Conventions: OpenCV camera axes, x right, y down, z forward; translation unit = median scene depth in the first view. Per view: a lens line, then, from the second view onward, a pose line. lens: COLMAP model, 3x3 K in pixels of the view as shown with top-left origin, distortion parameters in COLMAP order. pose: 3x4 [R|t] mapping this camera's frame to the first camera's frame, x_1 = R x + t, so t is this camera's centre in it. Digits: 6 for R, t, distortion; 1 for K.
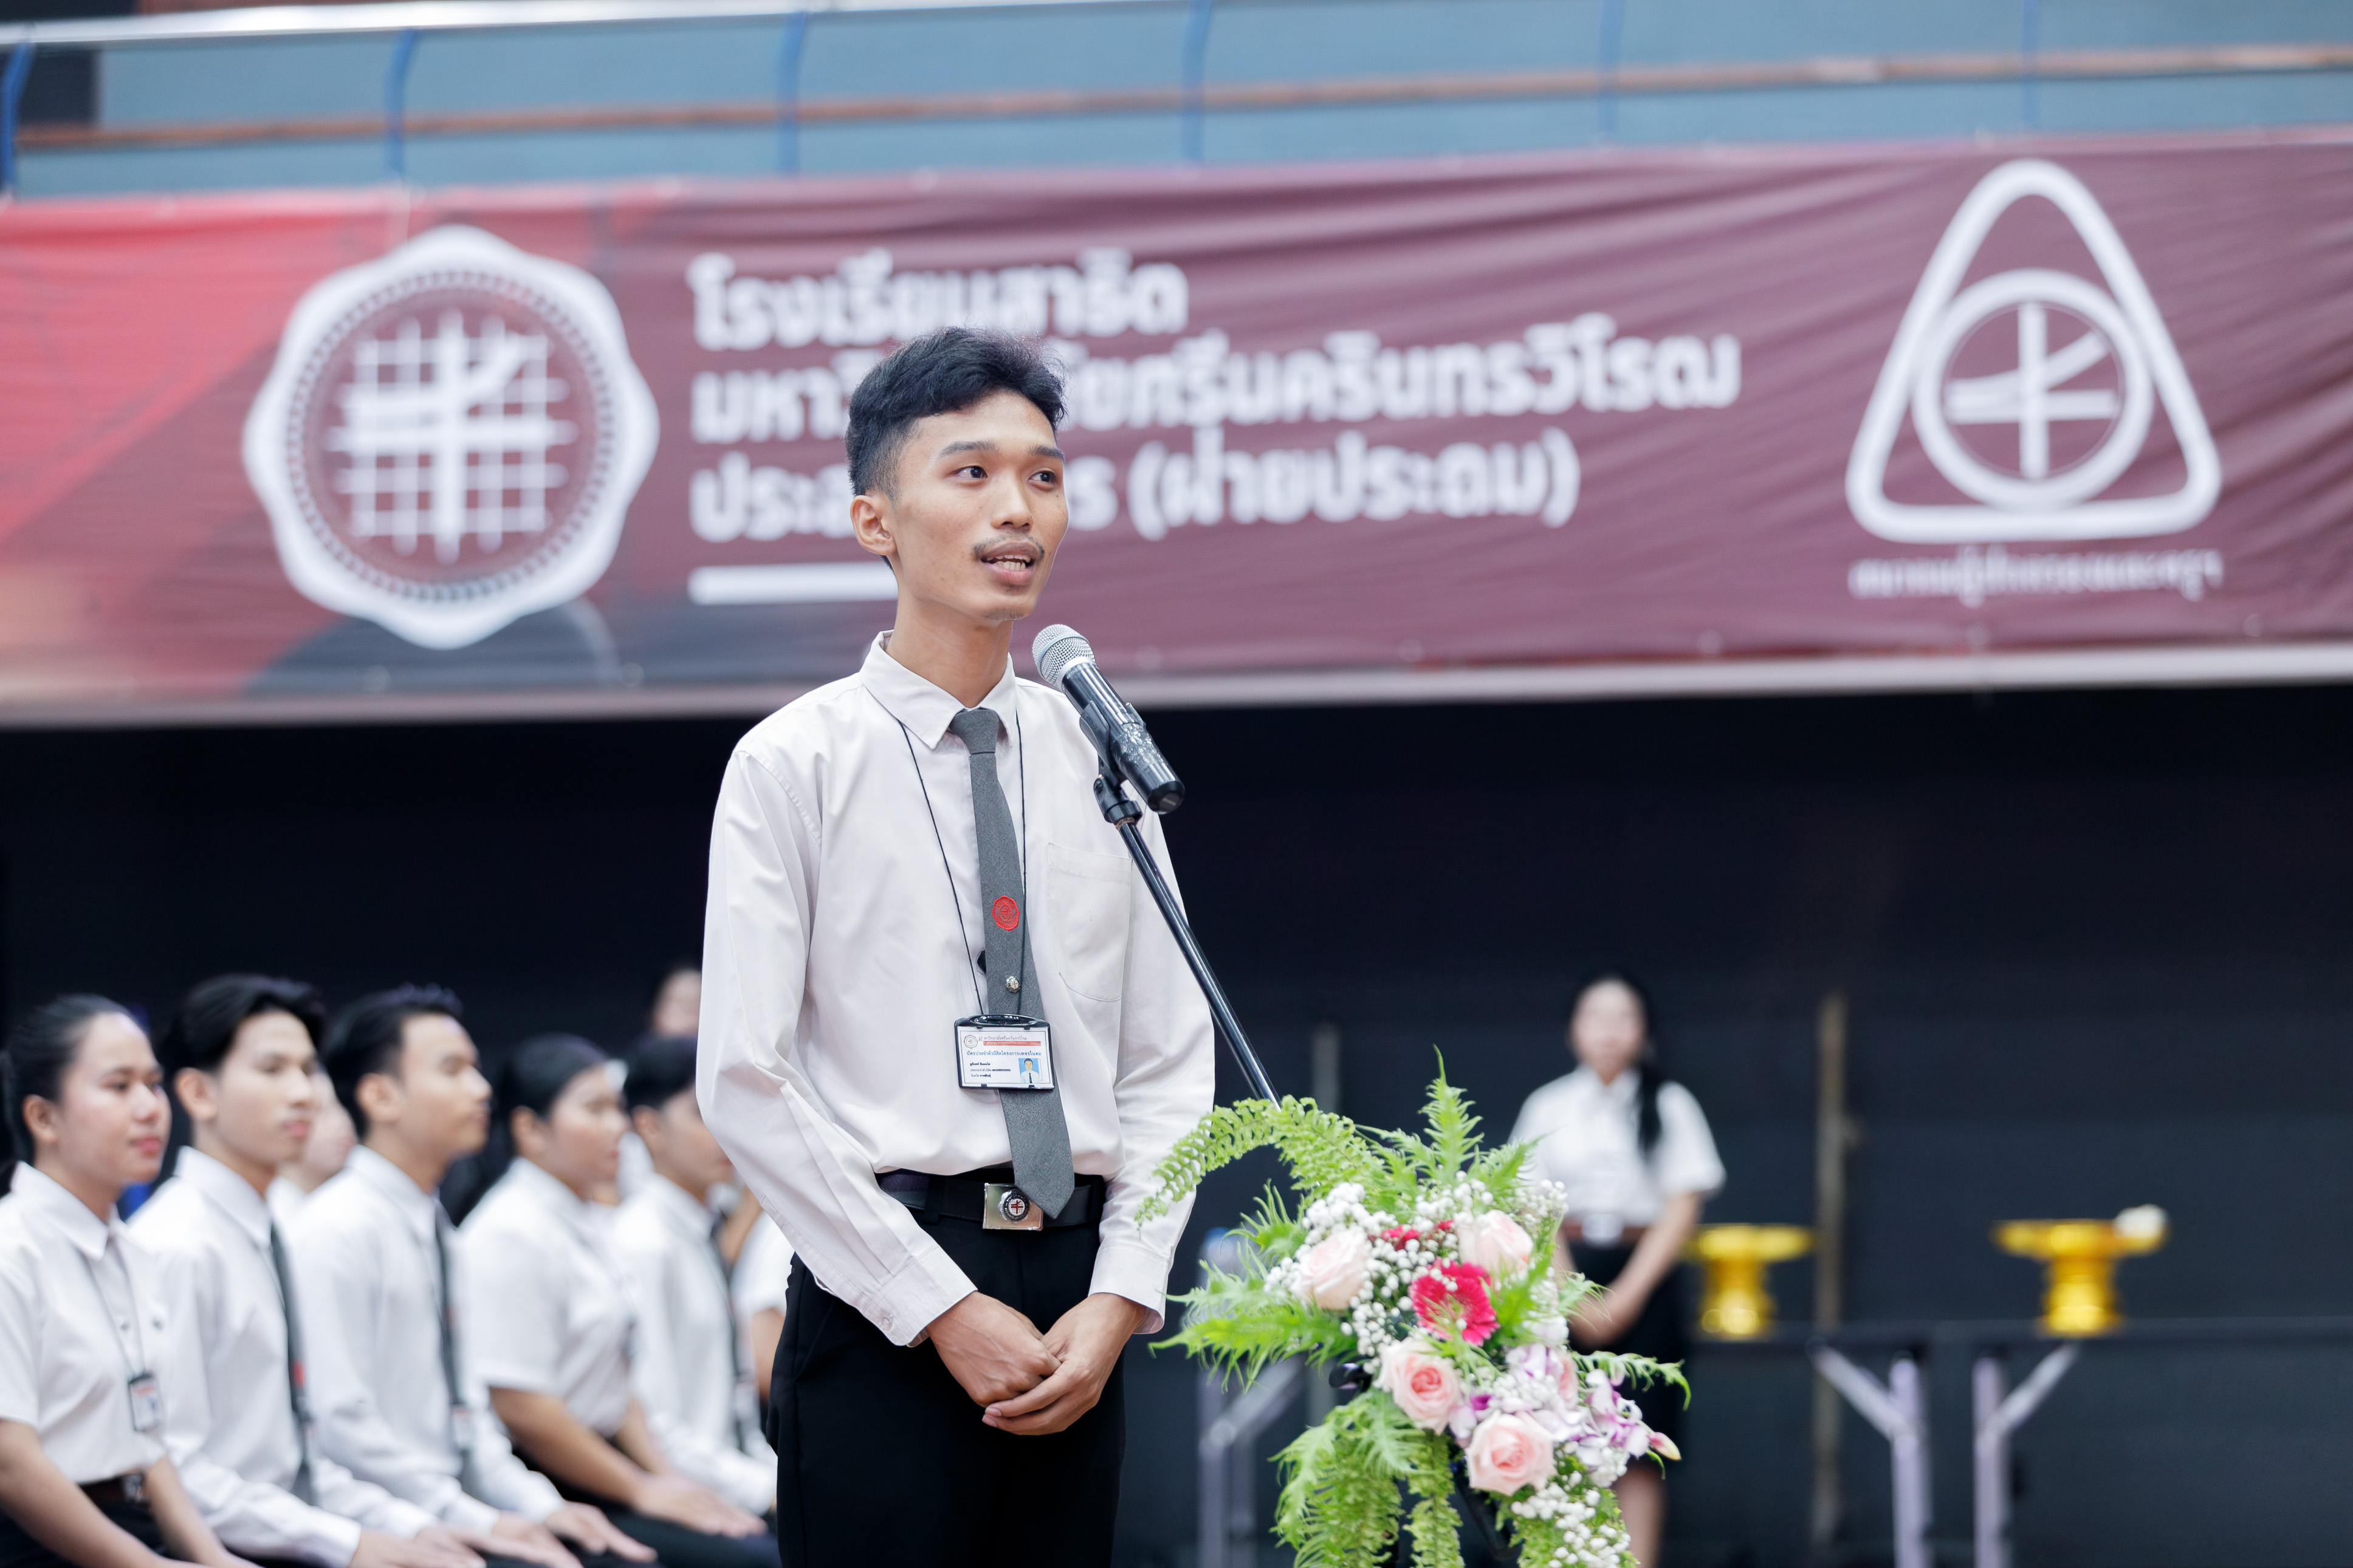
lens RADIAL K [[6889.8, 0, 1187.9], [0, 6889.8, 733.7], [0, 0, 1]] dist [0.026905, -1.522453]
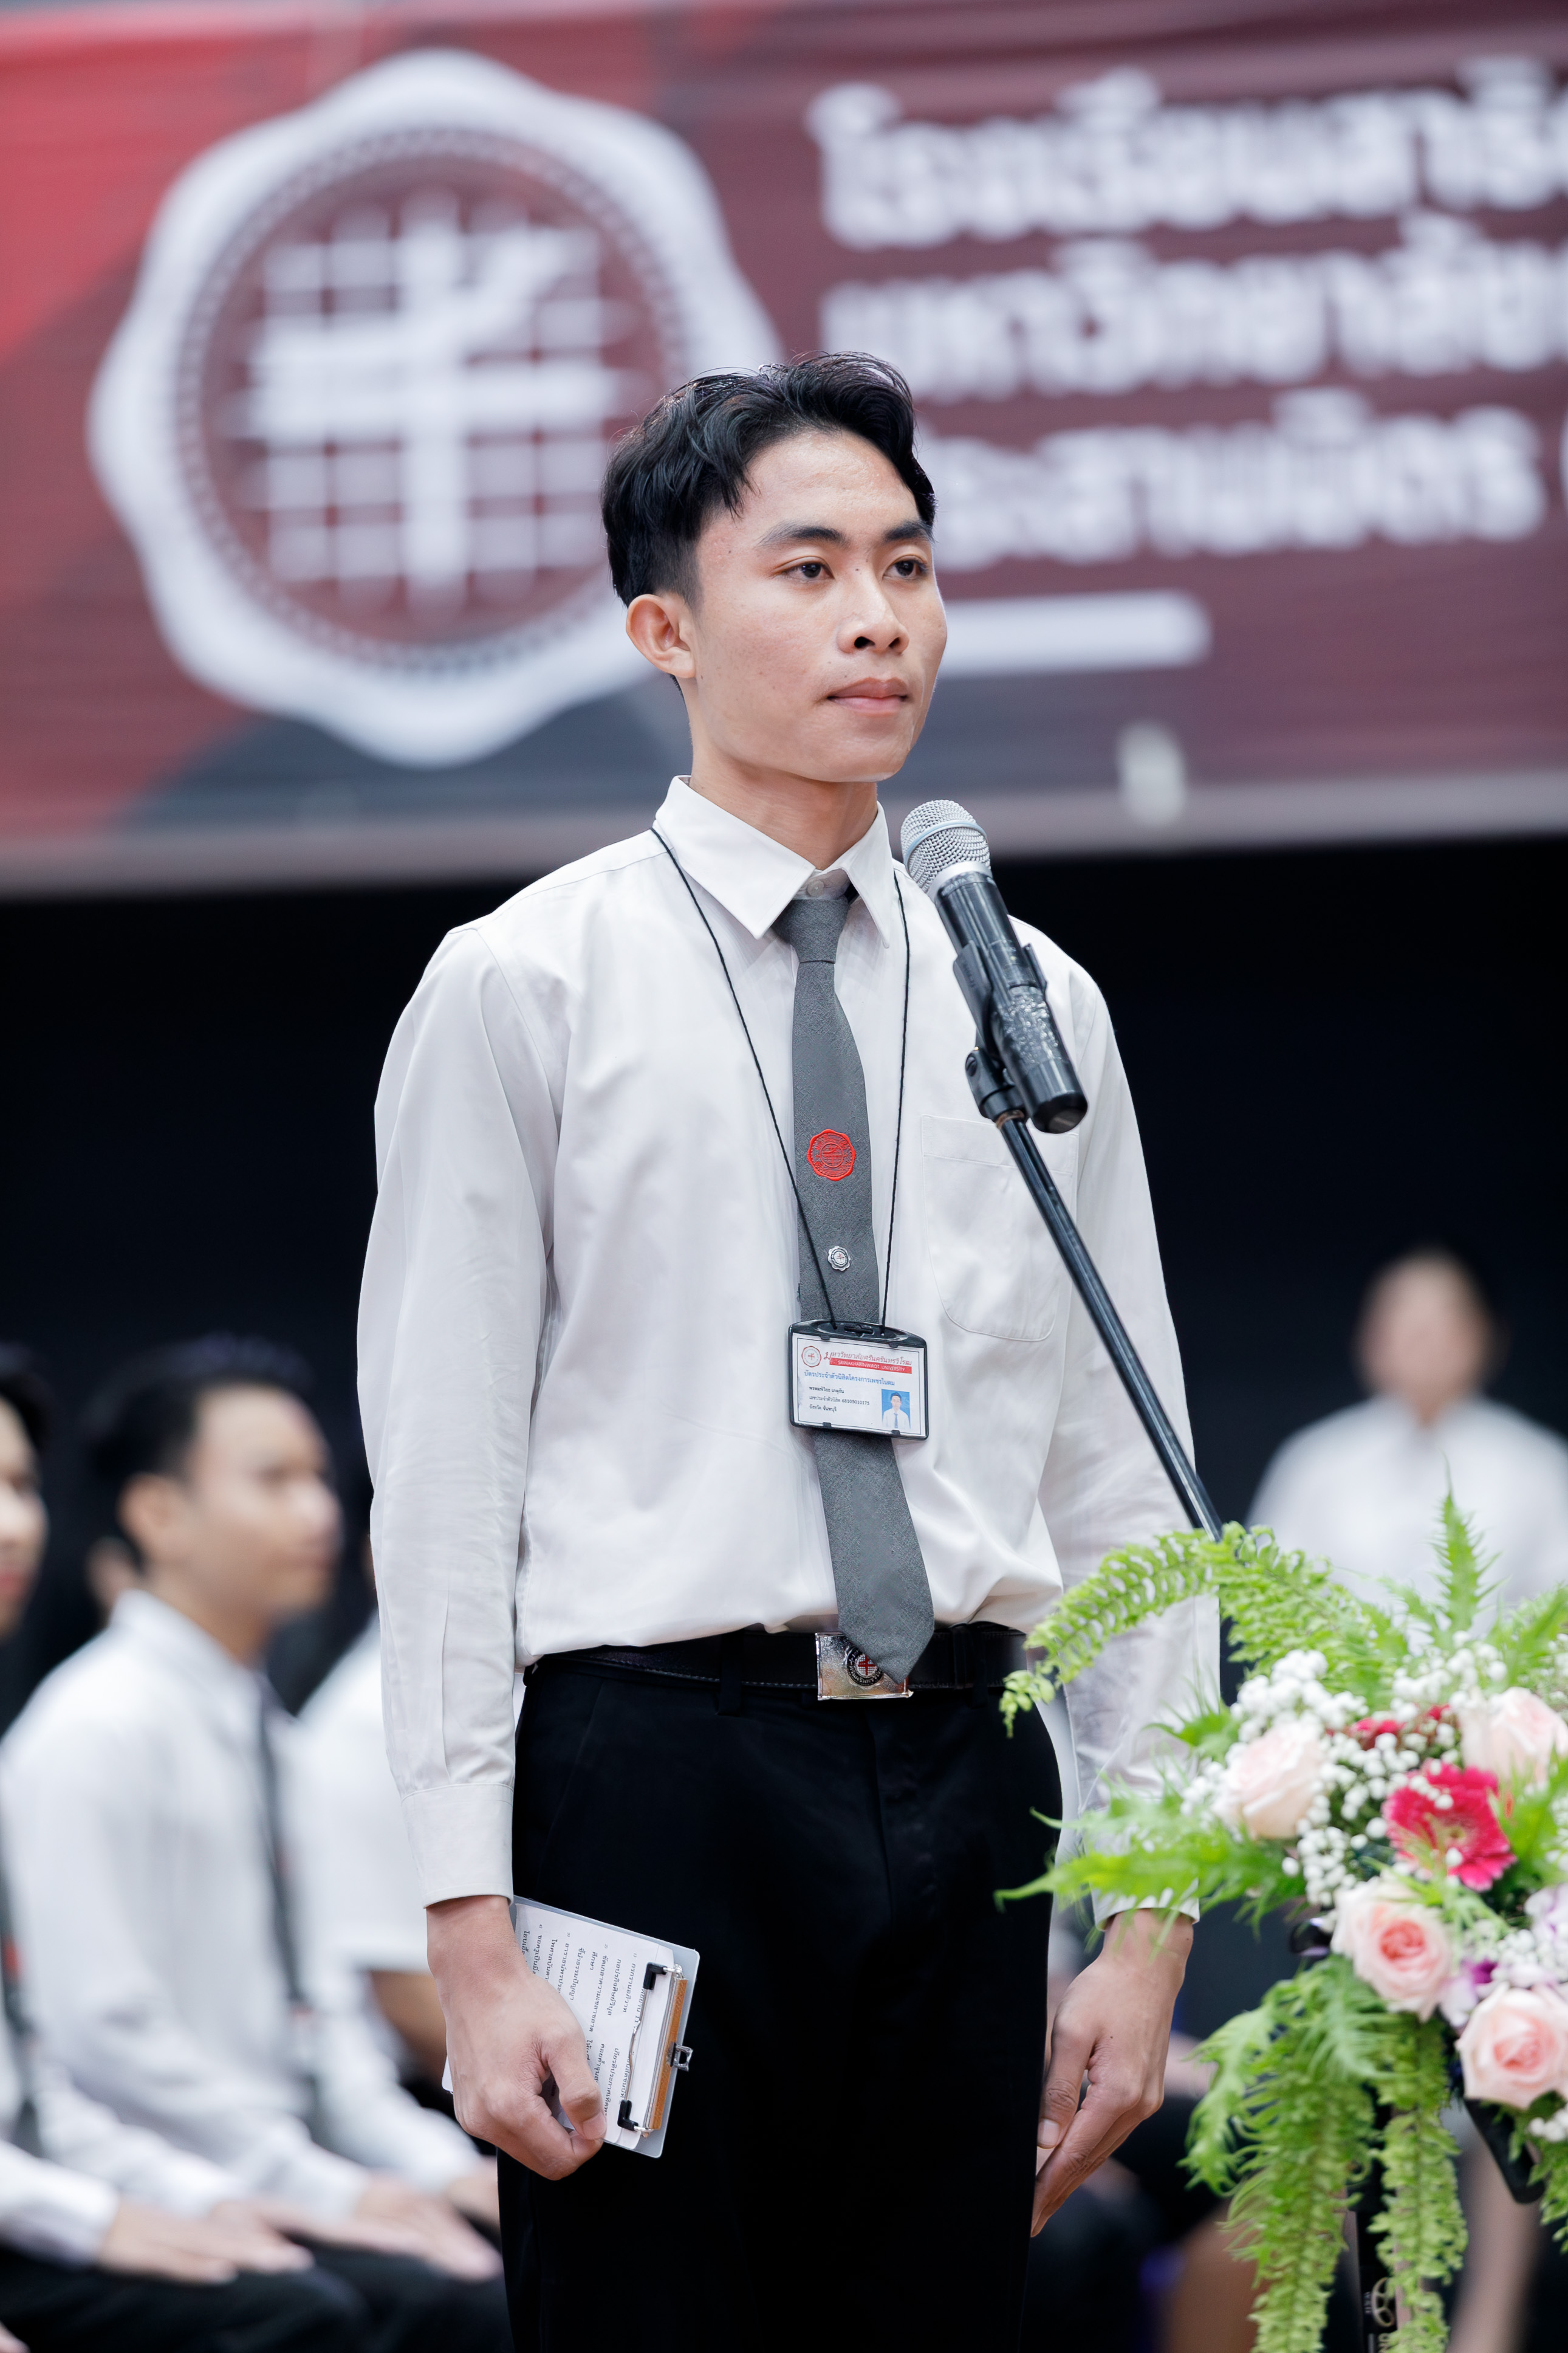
lens RADIAL K [[12724.0, 0, 784.0], [0, 12724.0, 1176.5], [0, 0, 1]] dist [0.269392, -9.820567]
pose [[0.993375, -0.018972, -0.113338, 0.116003], [0.022515, 0.999294, 0.030063, -0.020341], [0.112688, -0.032416, 0.993102, -0.248871]]
